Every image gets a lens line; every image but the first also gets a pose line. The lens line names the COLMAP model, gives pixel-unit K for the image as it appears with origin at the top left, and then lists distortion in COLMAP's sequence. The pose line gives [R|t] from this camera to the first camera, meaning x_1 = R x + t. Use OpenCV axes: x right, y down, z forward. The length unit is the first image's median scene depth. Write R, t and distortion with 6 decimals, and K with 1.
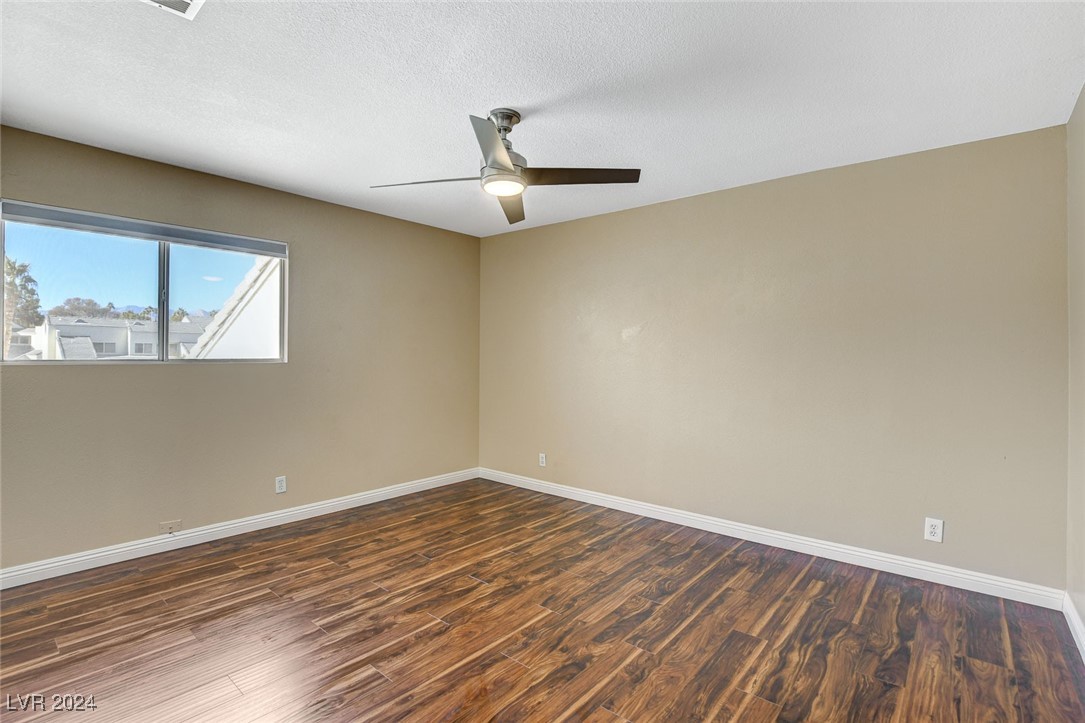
lens RADIAL K [[500.4, 0, 545.6], [0, 500.4, 349.4], [0, 0, 1]] dist [-0.028154, 0.000900]
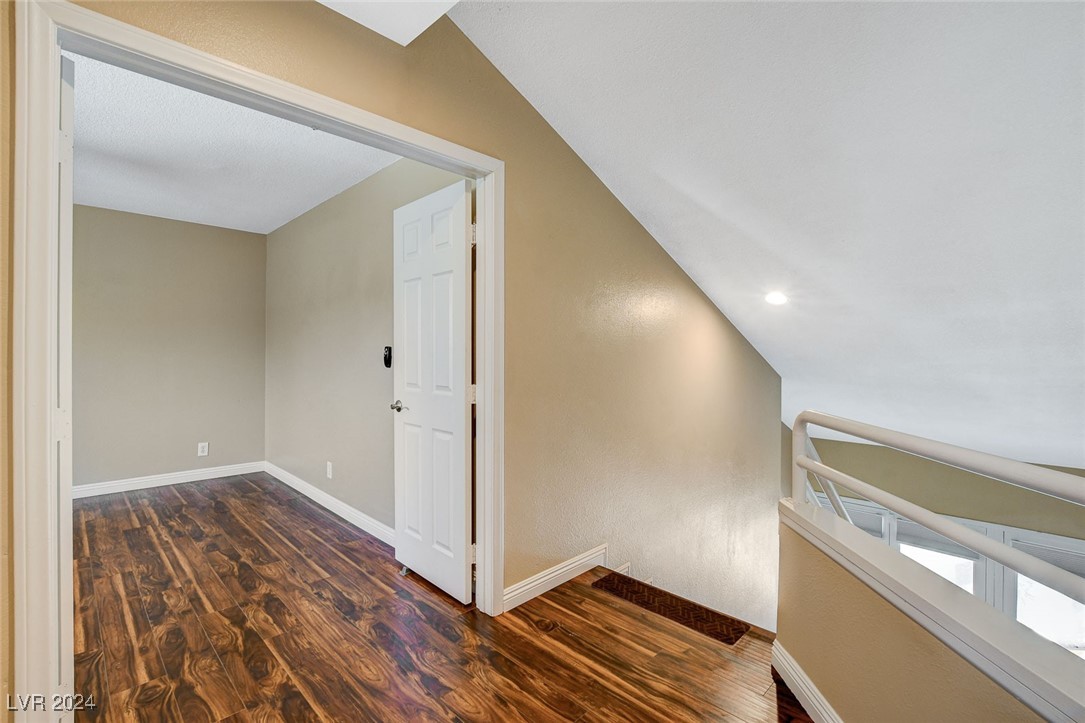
lens RADIAL K [[479.1, 0, 545.2], [0, 479.1, 360.3], [0, 0, 1]] dist [-0.025387, 0.003590]
pose [[0.067285, -0.022684, 0.997476, -0.859092], [-0.028389, 0.999293, 0.024640, -0.019355], [-0.997330, -0.029975, 0.066594, -0.328188]]
